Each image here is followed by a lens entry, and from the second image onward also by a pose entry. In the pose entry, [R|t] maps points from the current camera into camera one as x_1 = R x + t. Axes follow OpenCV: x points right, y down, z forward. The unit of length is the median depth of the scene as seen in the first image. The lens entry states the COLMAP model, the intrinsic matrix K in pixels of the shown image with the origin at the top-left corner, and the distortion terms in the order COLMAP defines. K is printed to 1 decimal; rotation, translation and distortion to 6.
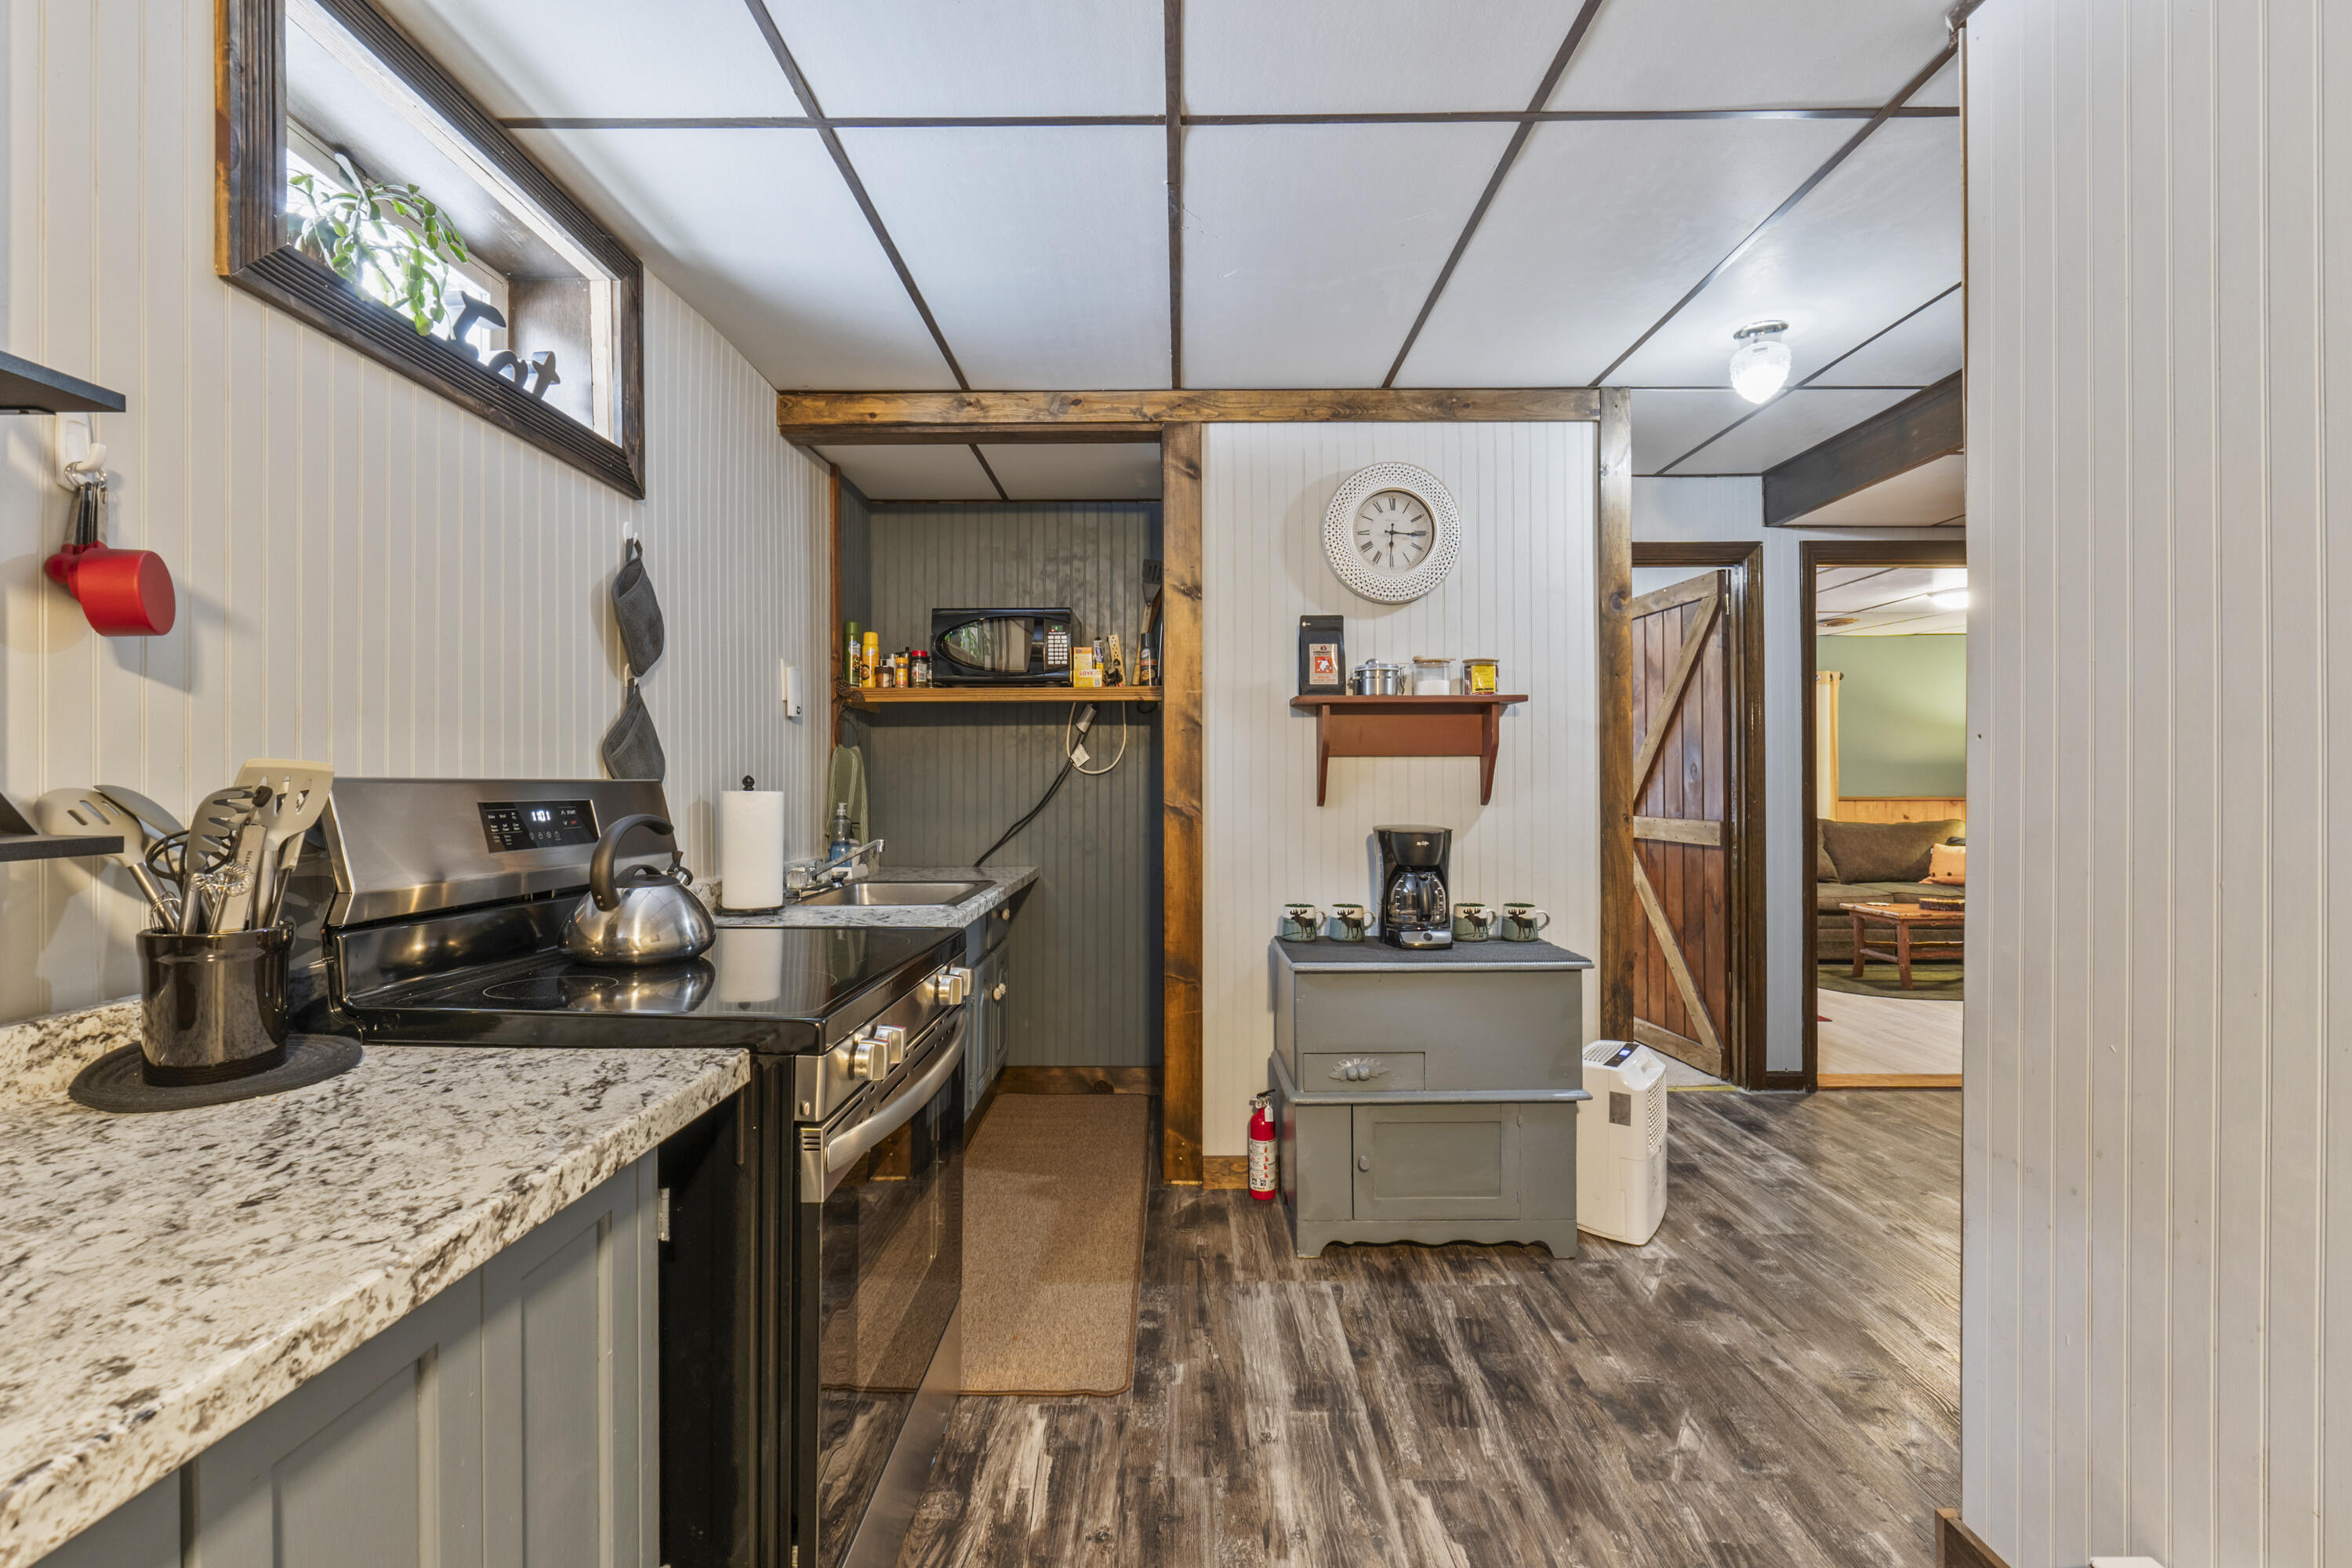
lens RADIAL K [[1001.8, 0, 1164.5], [0, 1001.8, 778.4], [0, 0, 1]] dist [-0.002391, -0.001450]
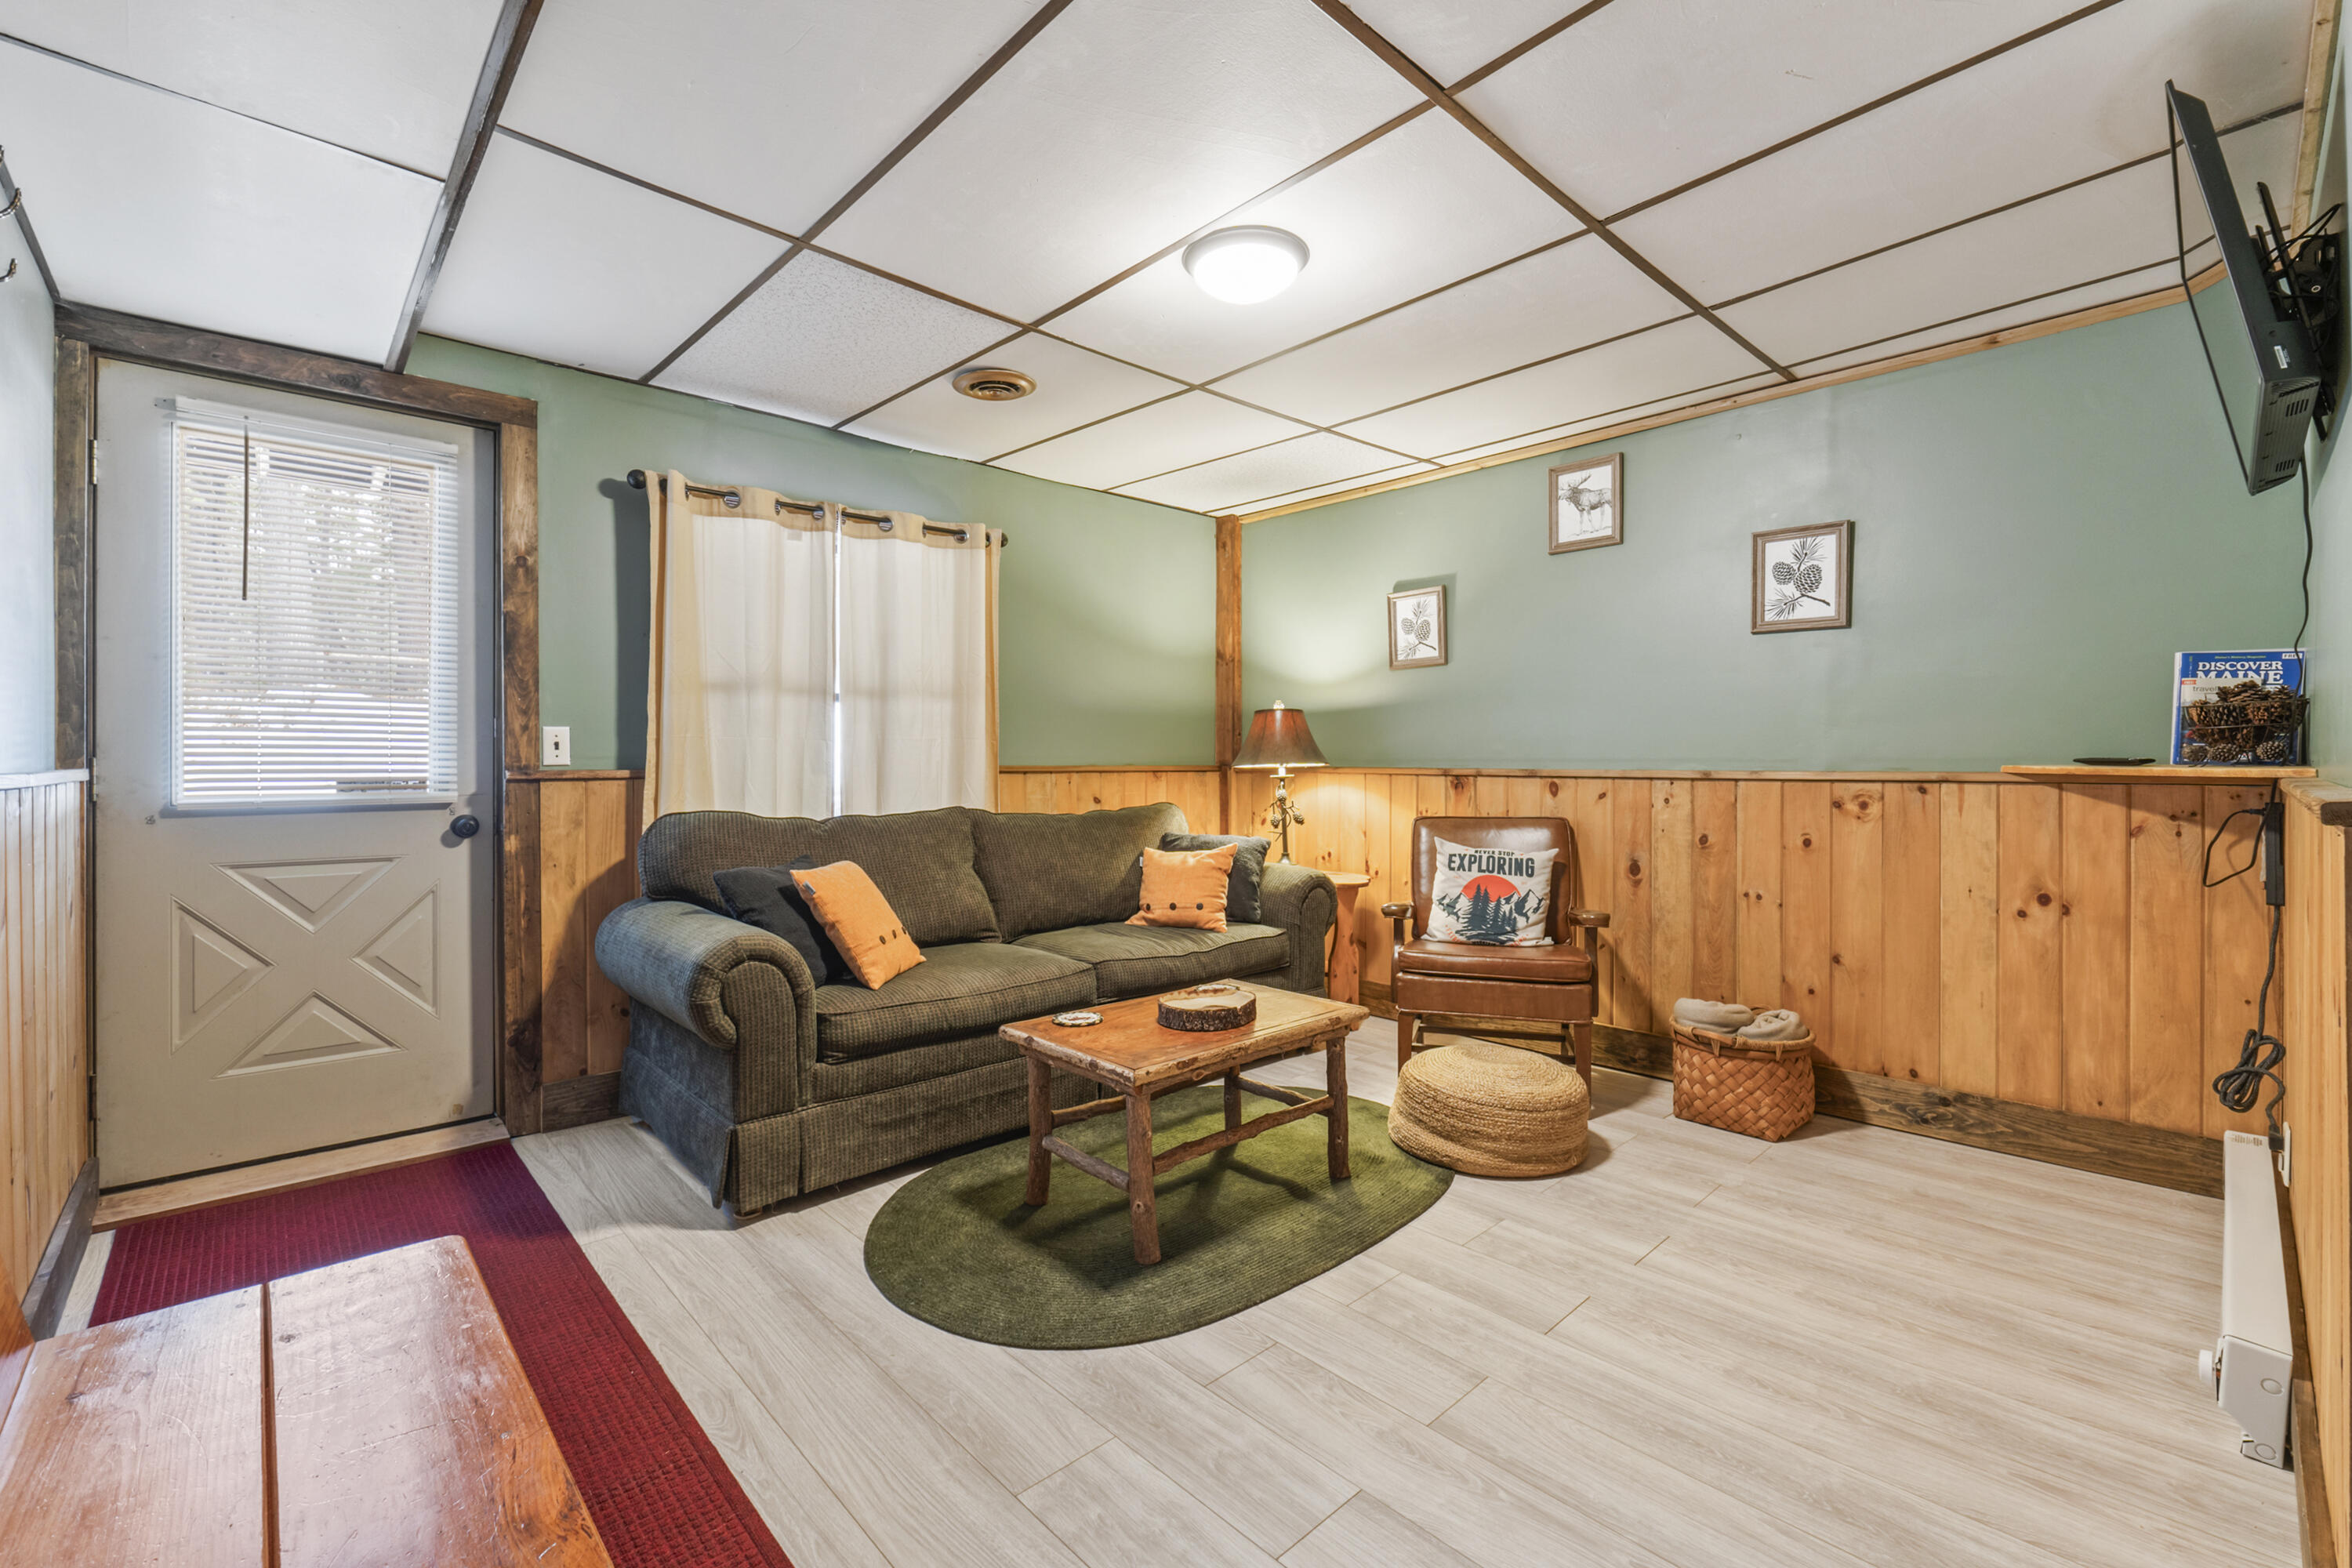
lens RADIAL K [[1001.8, 0, 1176.9], [0, 1001.8, 758.5], [0, 0, 1]] dist [-0.002391, -0.001450]
pose [[0.721659, 0.002568, 0.692244, 0.638376], [0.000042, 0.999993, -0.003754, 0.028063], [-0.692249, 0.002738, 0.721653, 0.941071]]
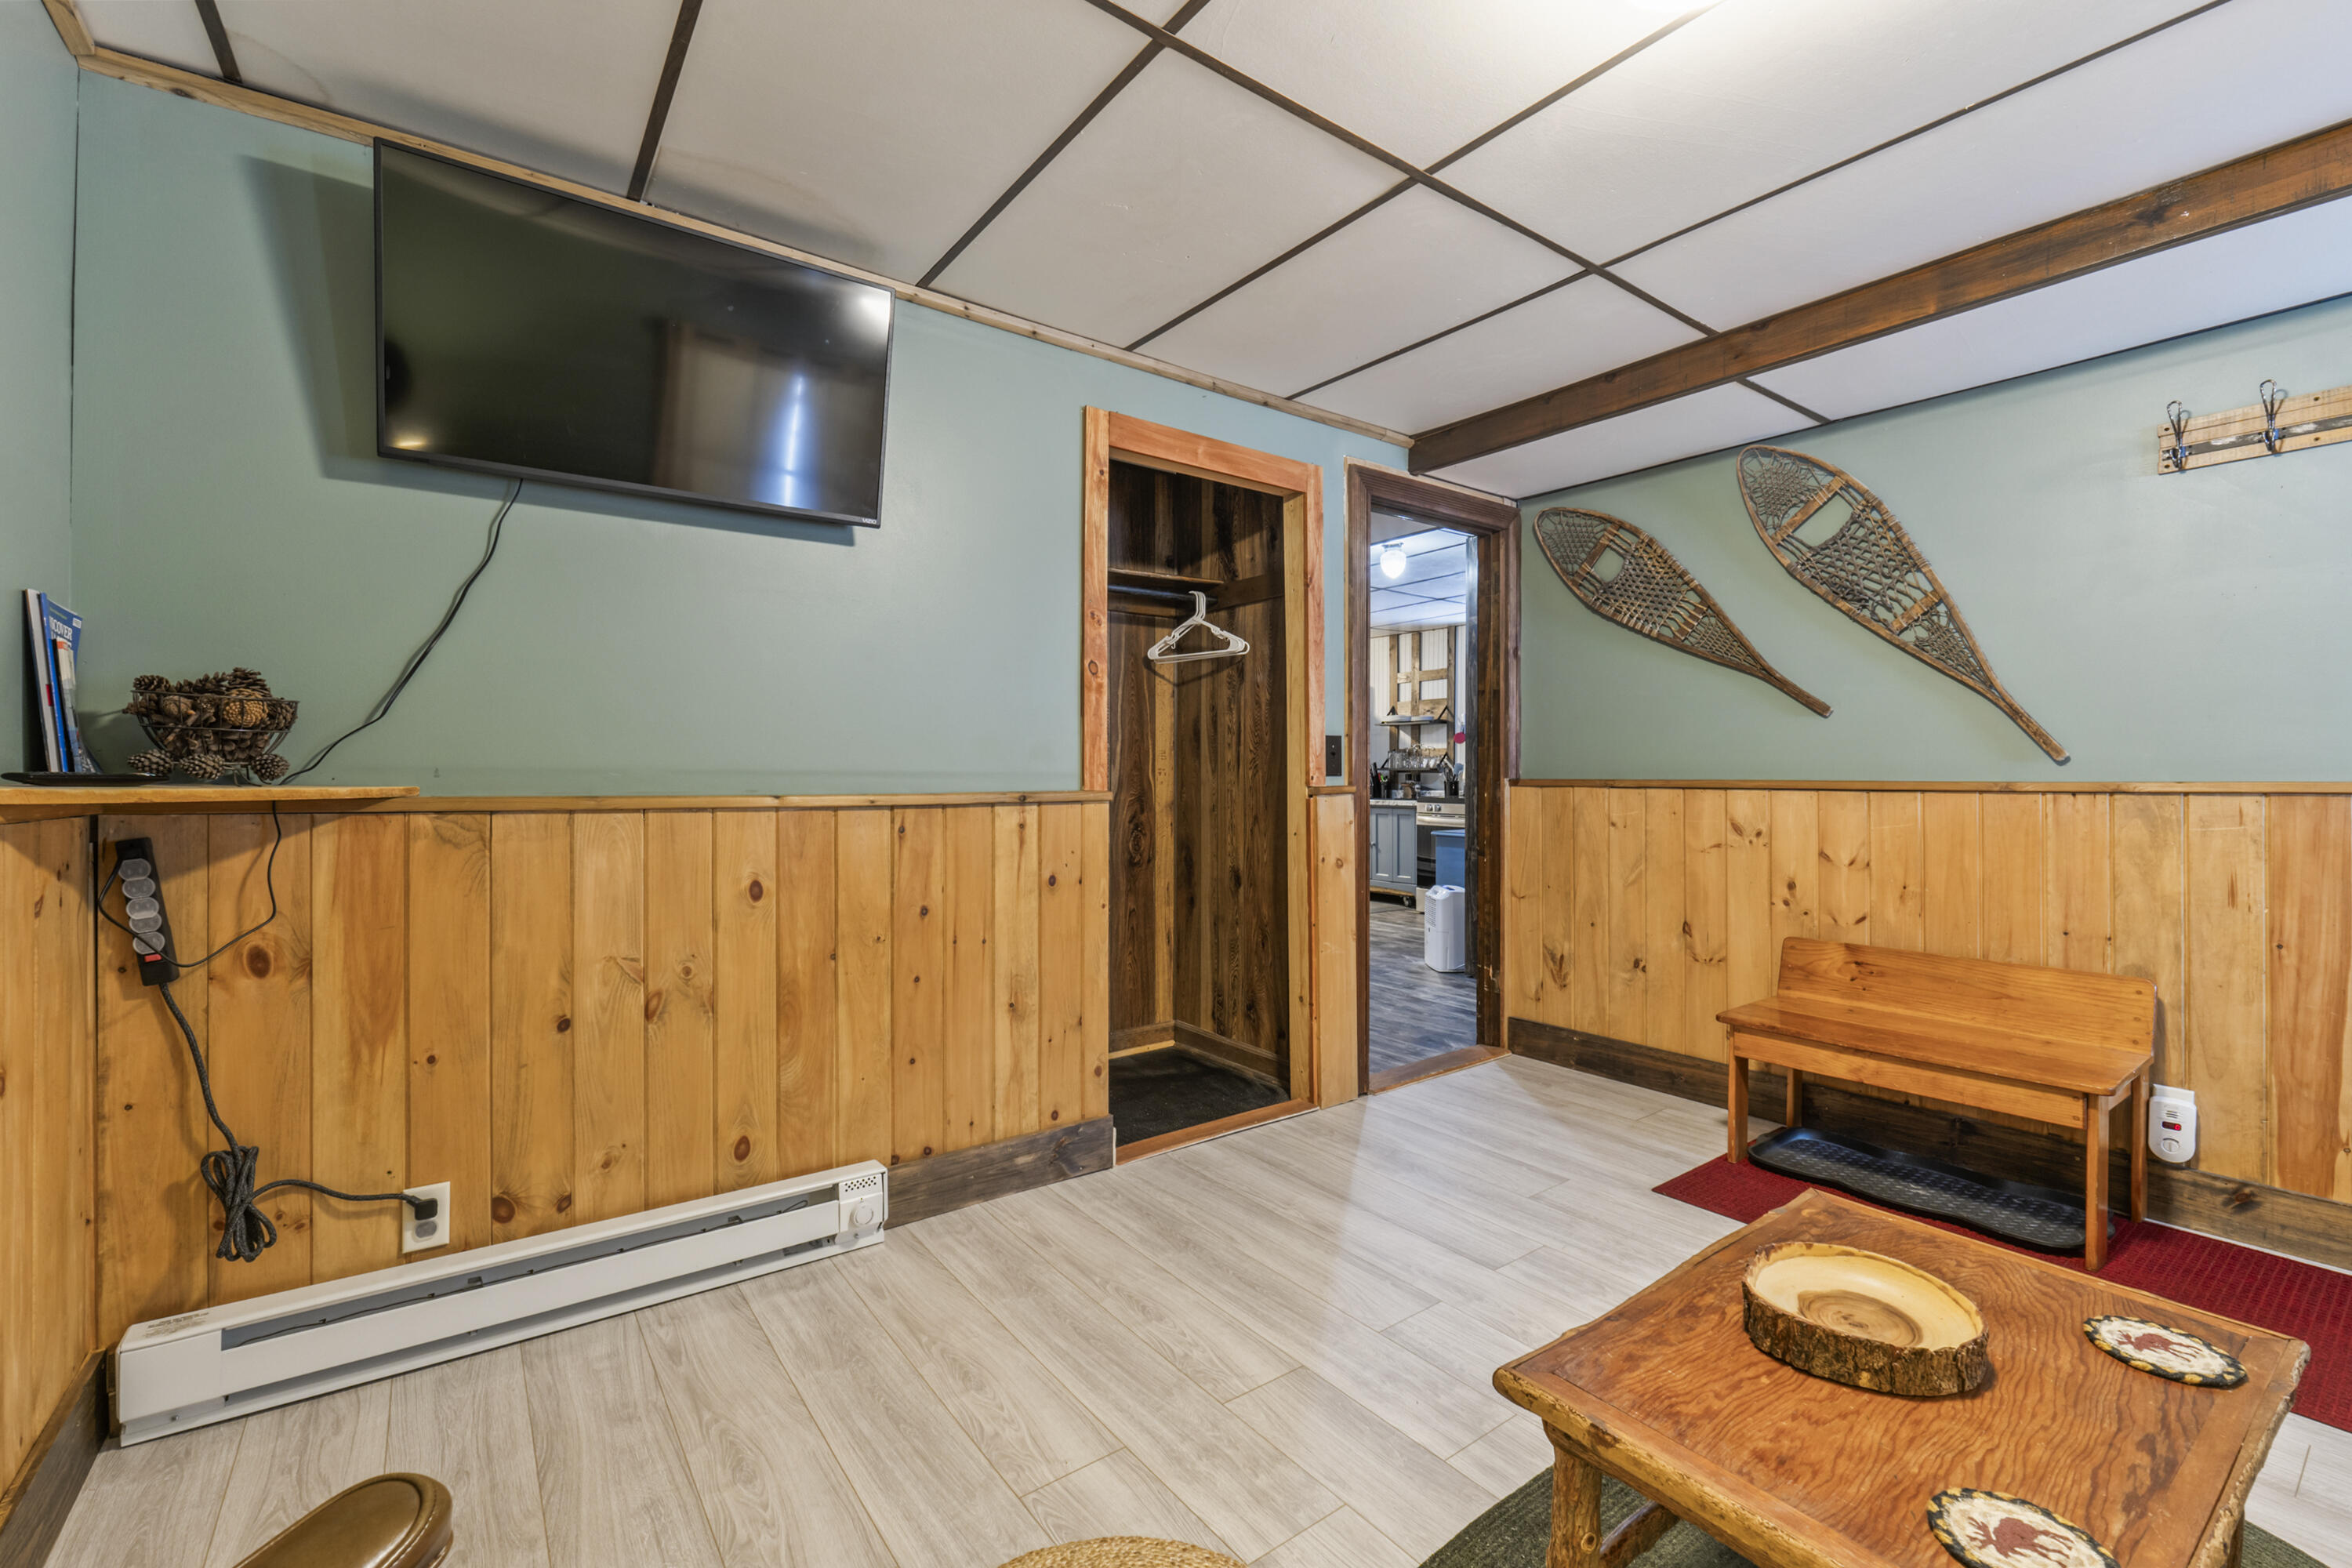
lens RADIAL K [[1001.8, 0, 1165.3], [0, 1001.8, 772.3], [0, 0, 1]] dist [-0.002391, -0.001450]
pose [[-0.798763, -0.002863, -0.601639, 1.371980], [-0.001645, 0.999995, -0.002574, 0.025962], [0.601643, -0.001066, -0.798764, 1.458727]]
